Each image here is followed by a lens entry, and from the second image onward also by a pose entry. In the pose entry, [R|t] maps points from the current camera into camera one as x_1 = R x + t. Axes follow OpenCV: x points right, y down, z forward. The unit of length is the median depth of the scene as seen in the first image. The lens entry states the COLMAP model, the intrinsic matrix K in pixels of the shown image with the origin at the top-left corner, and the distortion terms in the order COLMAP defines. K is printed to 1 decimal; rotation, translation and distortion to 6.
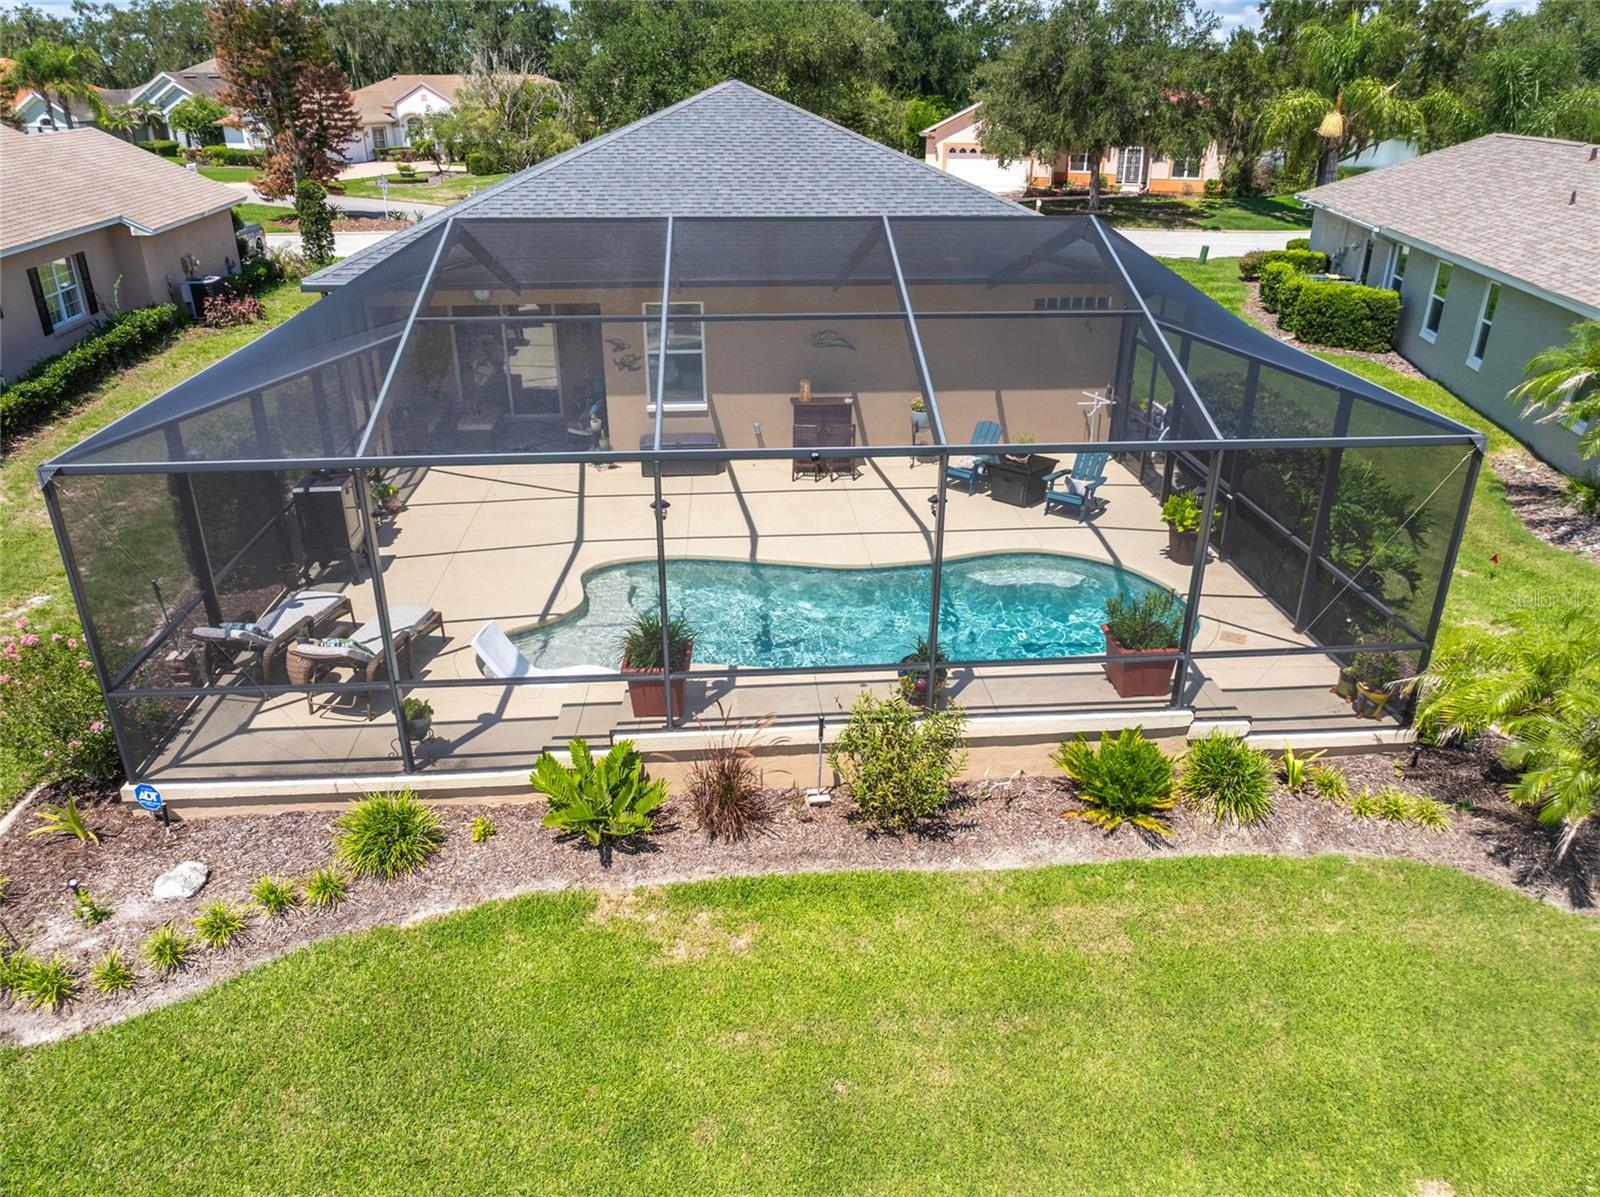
lens RADIAL K [[1132.6, 0, 800.0], [0, 1132.6, 598.5], [0, 0, 1]] dist [-0.031509, 0.020734]
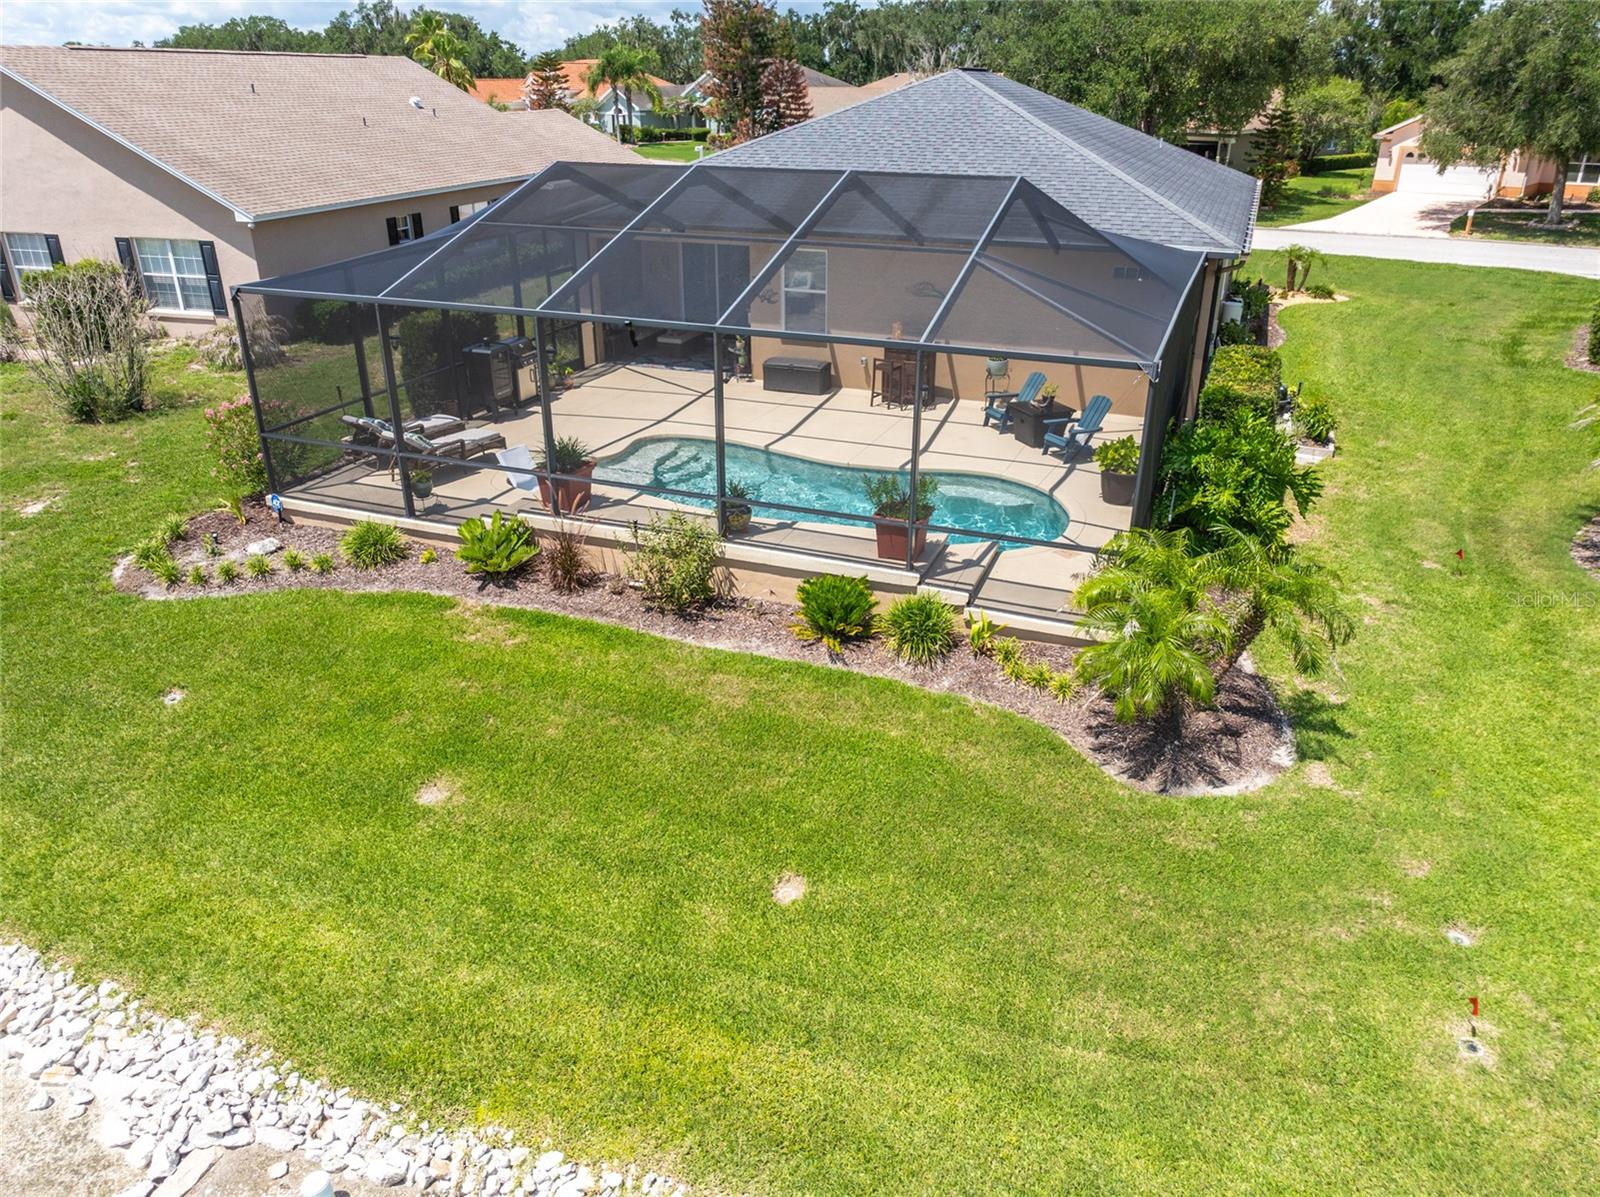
lens RADIAL K [[1132.6, 0, 800.0], [0, 1132.6, 598.5], [0, 0, 1]] dist [-0.031509, 0.020734]
pose [[0.896541, 0.184268, -0.402814, 0.528769], [-0.184780, 0.982046, 0.037977, 0.074735], [0.402579, 0.040384, 0.914494, -0.121016]]
